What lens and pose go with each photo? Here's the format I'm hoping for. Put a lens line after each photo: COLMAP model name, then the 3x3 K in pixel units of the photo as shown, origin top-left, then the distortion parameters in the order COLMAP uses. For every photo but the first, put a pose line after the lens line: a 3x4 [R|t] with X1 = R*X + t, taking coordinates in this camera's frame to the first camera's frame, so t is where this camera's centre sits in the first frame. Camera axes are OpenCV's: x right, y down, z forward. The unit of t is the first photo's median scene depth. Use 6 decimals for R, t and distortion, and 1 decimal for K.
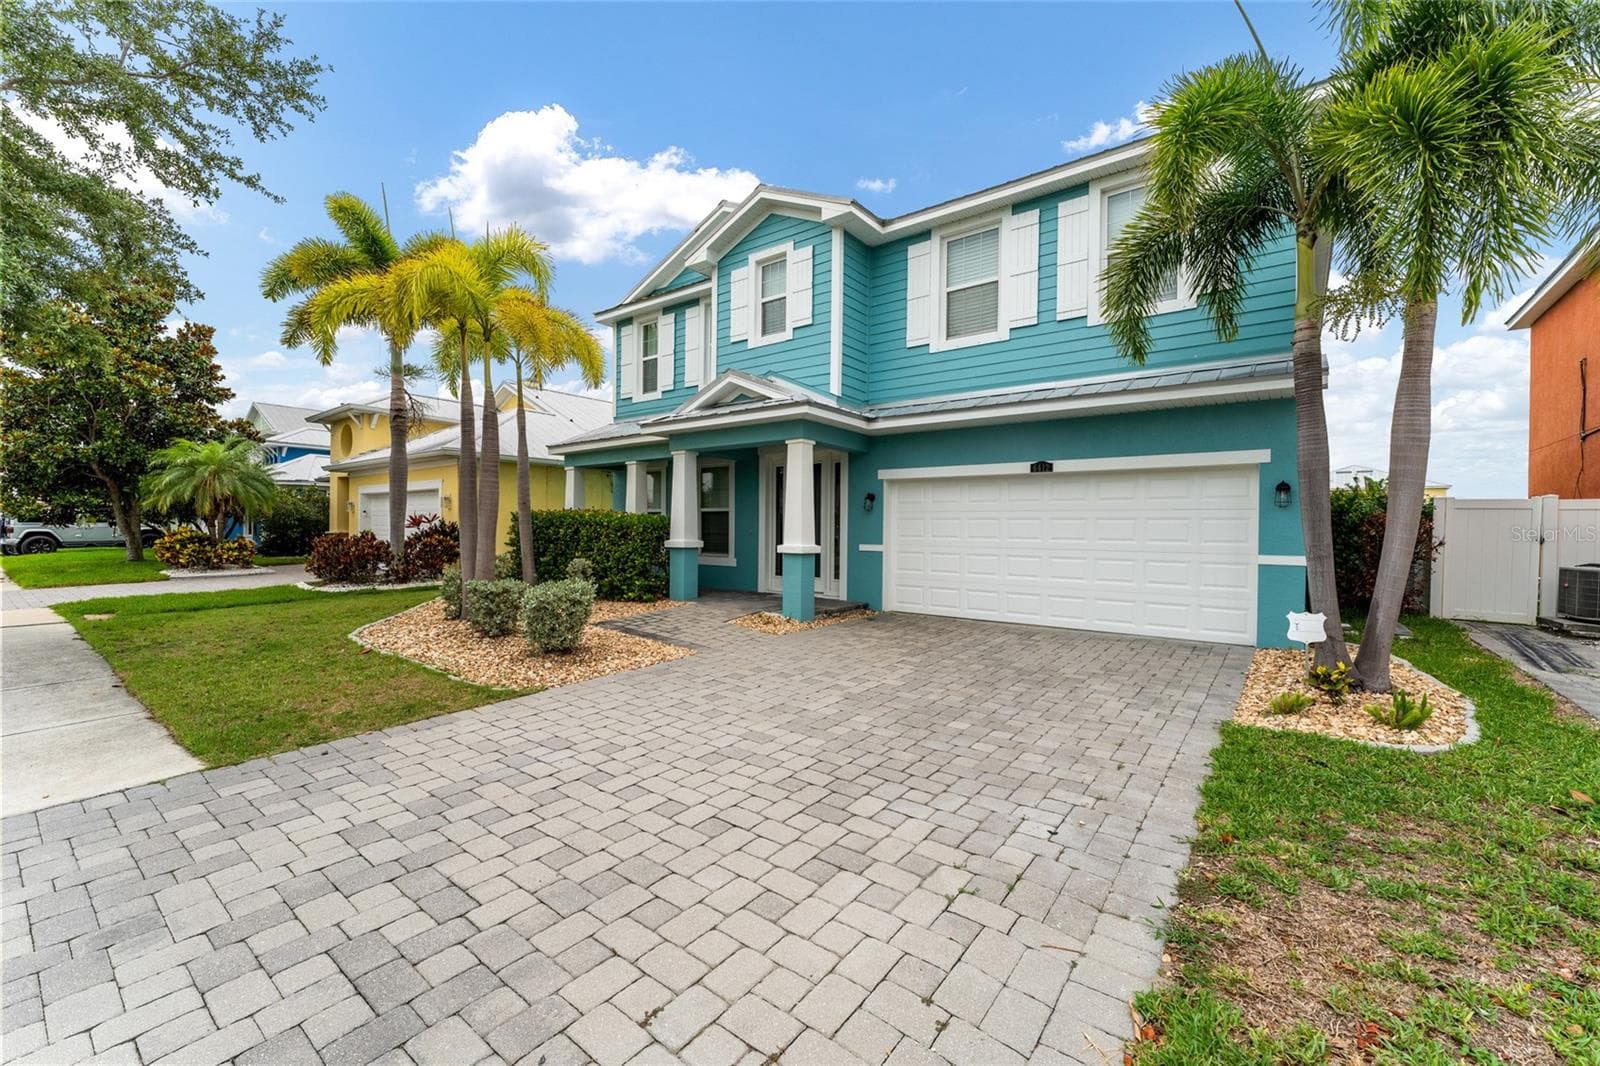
lens RADIAL K [[638.3, 0, 796.3], [0, 638.3, 534.0], [0, 0, 1]] dist [0.000132, -0.000159]
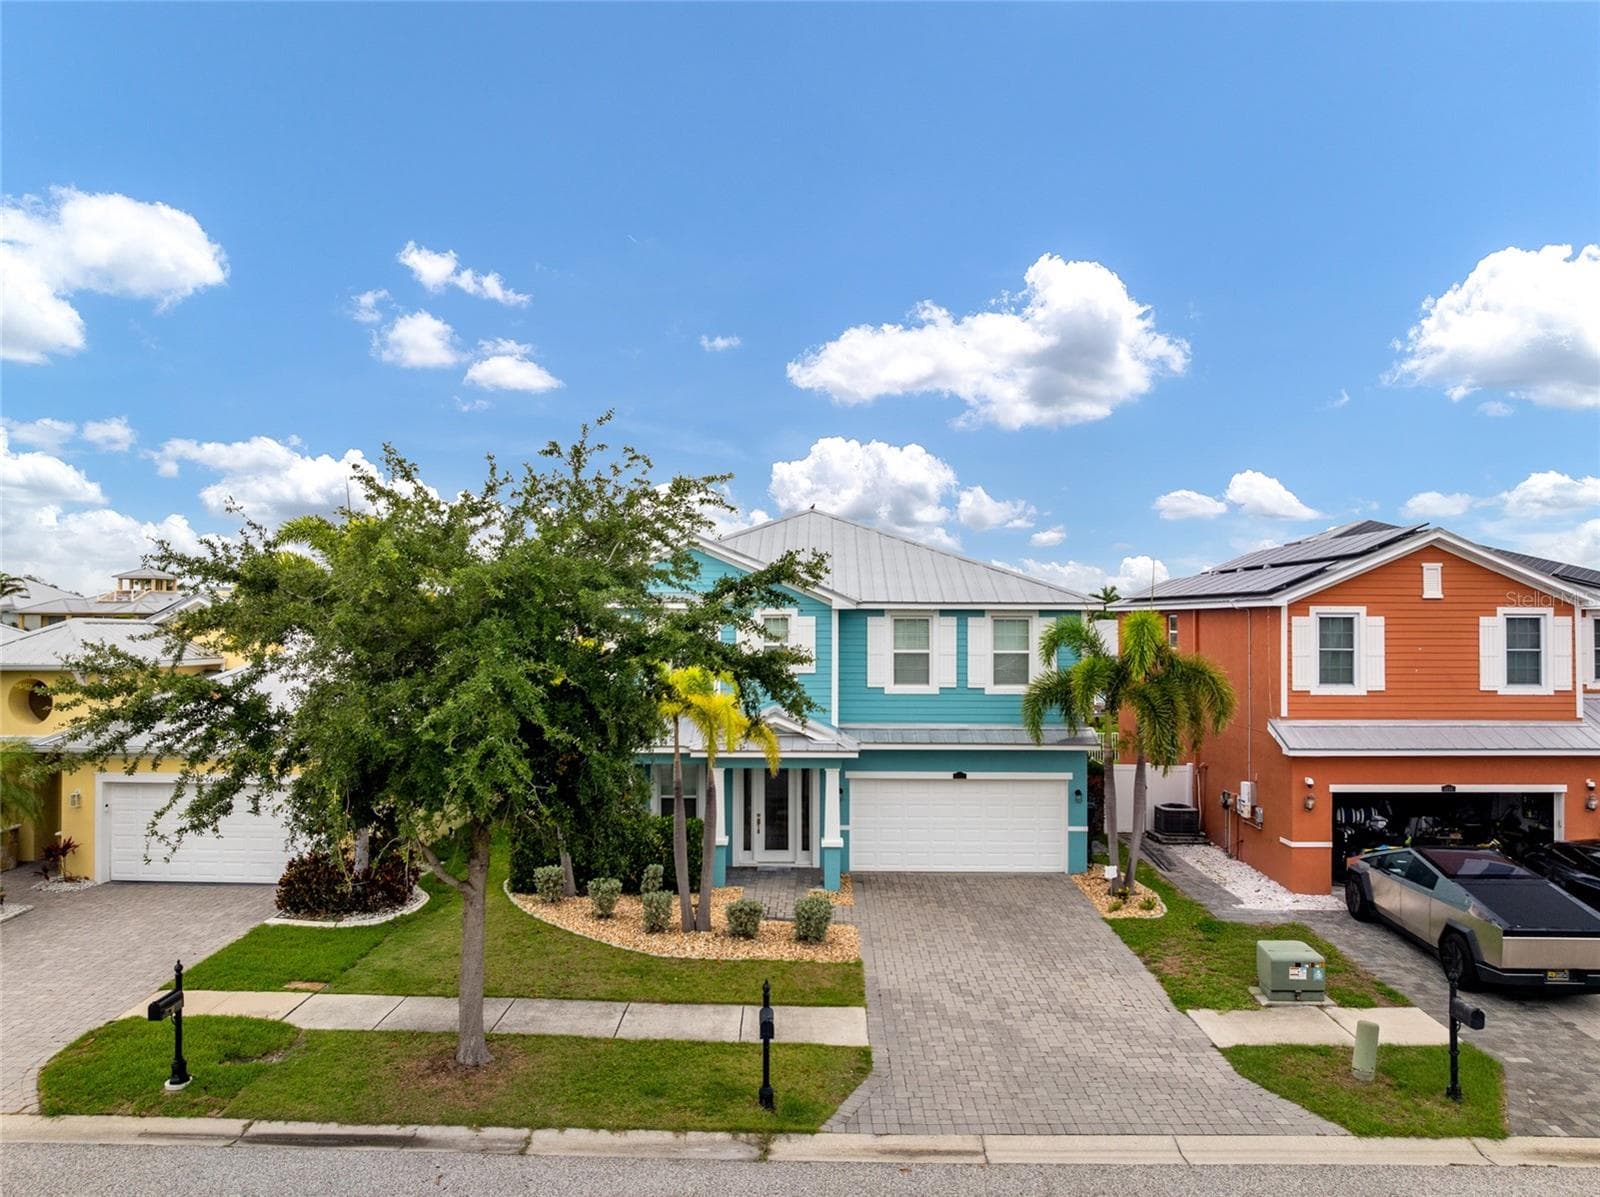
lens RADIAL K [[1105.8, 0, 795.5], [0, 1105.8, 602.6], [0, 0, 1]] dist [-0.000721, -0.000094]
pose [[0.801202, 0.001003, 0.598393, -1.435119], [0.010892, 0.999808, -0.016260, -0.440436], [-0.598294, 0.019545, 0.801038, -0.894524]]
